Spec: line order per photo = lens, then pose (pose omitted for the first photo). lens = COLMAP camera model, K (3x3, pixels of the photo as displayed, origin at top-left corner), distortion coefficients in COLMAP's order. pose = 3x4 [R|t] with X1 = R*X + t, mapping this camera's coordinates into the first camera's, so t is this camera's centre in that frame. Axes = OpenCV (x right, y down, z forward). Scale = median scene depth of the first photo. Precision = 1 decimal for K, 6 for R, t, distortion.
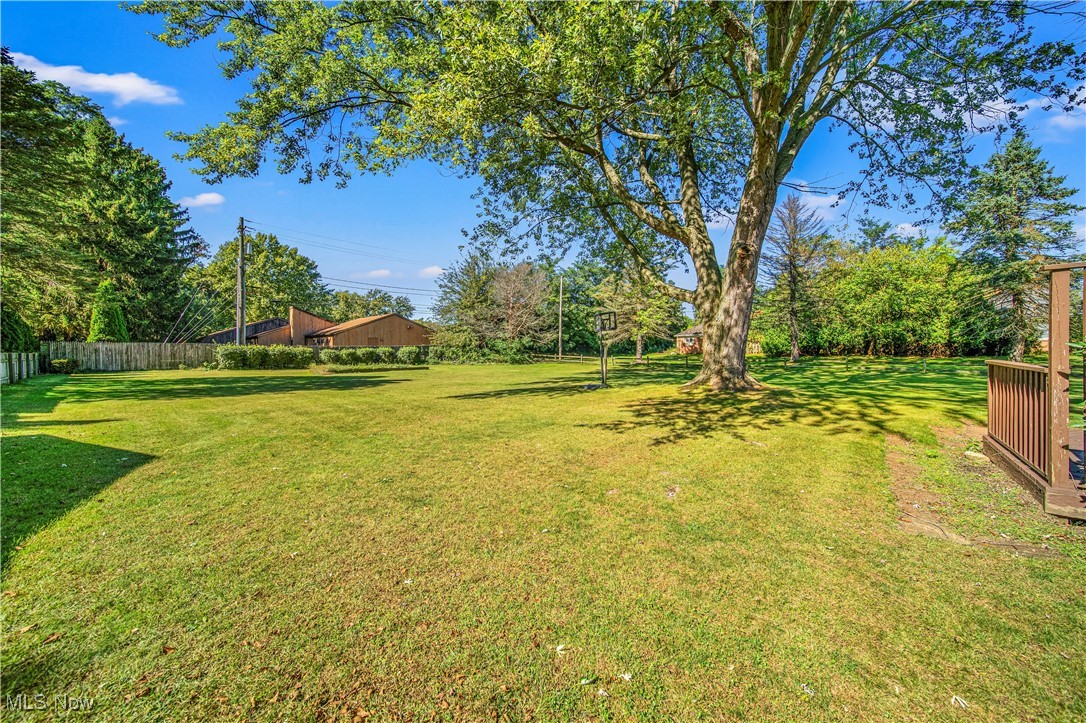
lens RADIAL K [[382.4, 0, 542.9], [0, 382.4, 350.8], [0, 0, 1]] dist [0.000509, -0.000065]
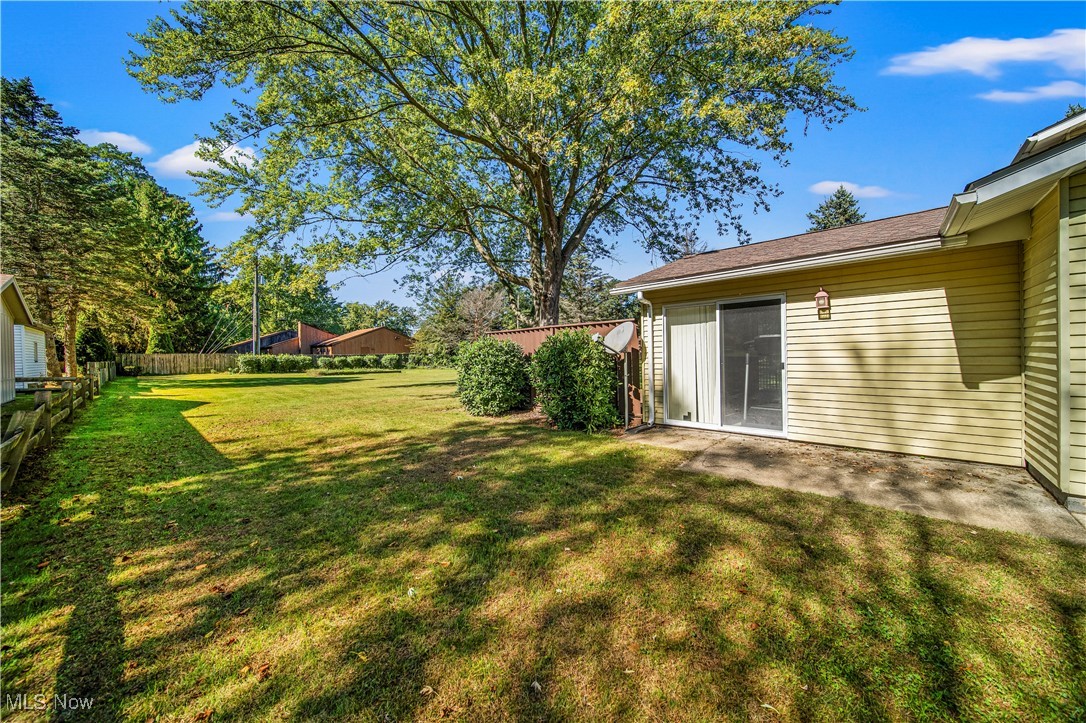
lens RADIAL K [[376.9, 0, 544.6], [0, 376.9, 356.9], [0, 0, 1]] dist [-0.001650, -0.000019]
pose [[0.999626, -0.007910, -0.026193, 0.217044], [0.007960, 0.999967, 0.001804, -0.001681], [0.026178, -0.002012, 0.999655, -0.246895]]
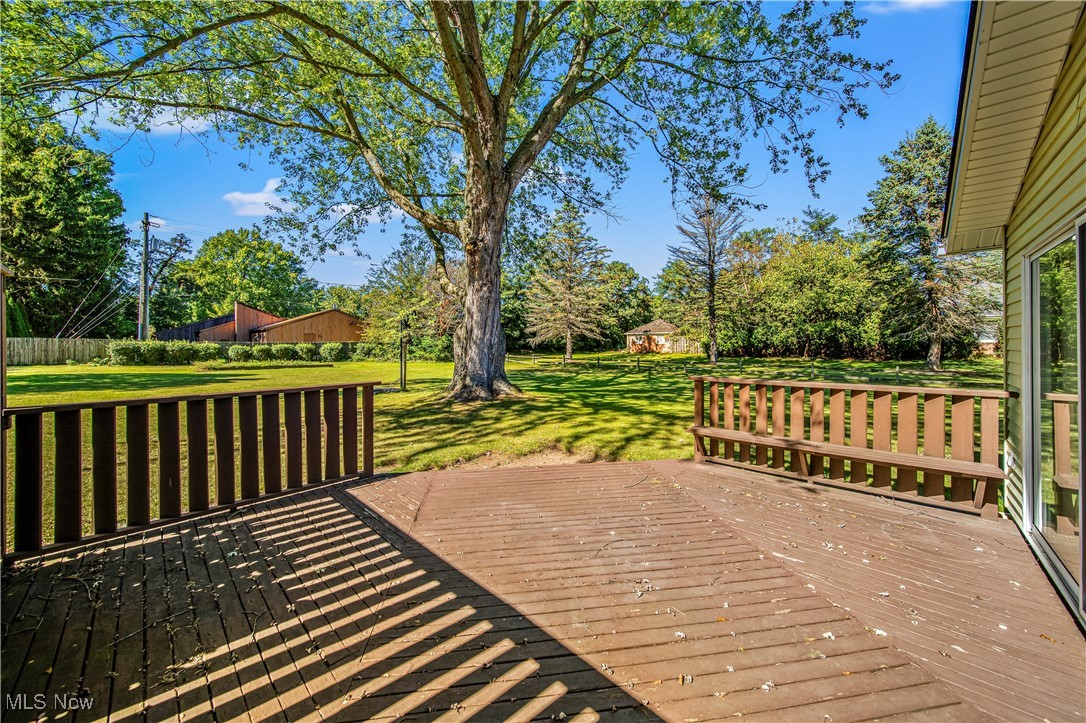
lens RADIAL K [[384.8, 0, 540.8], [0, 384.8, 346.3], [0, 0, 1]] dist [0.001700, 0.000034]
pose [[0.999205, 0.009117, -0.038812, 0.278134], [-0.009106, 0.999958, 0.000449, -0.009819], [0.038815, -0.000095, 0.999246, 0.034256]]
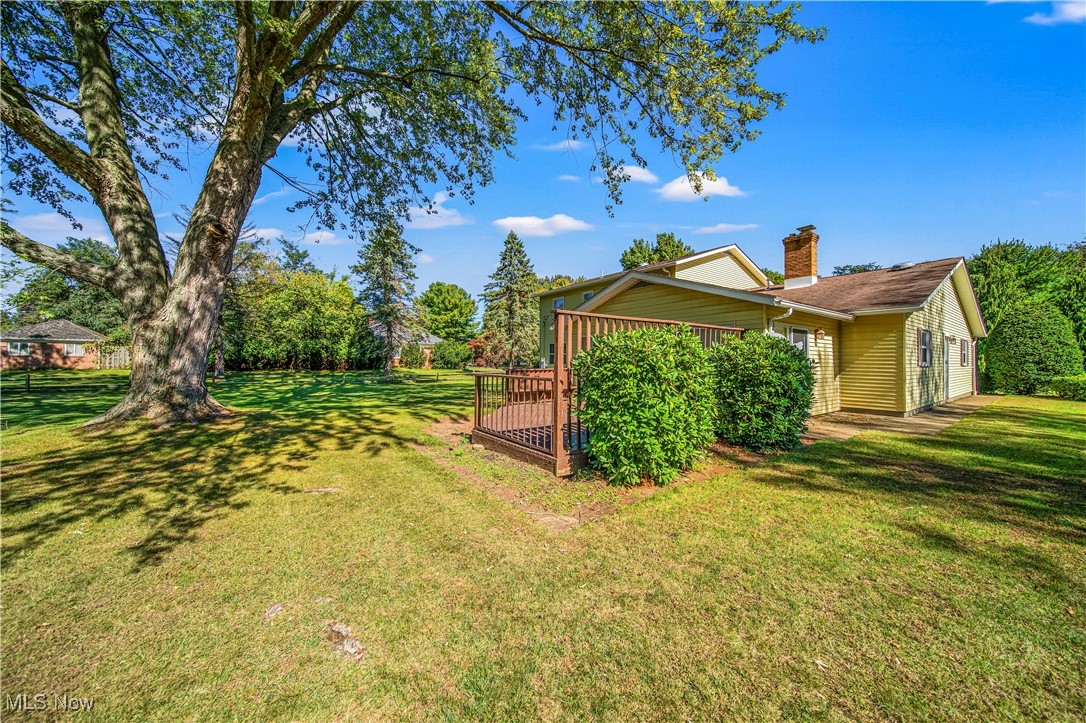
lens RADIAL K [[376.9, 0, 544.6], [0, 376.9, 356.9], [0, 0, 1]] dist [-0.001650, -0.000019]
pose [[0.226434, 0.025318, 0.973697, -0.012499], [-0.004243, 0.999678, -0.025006, -0.000162], [-0.974017, 0.001530, 0.226469, 0.084539]]
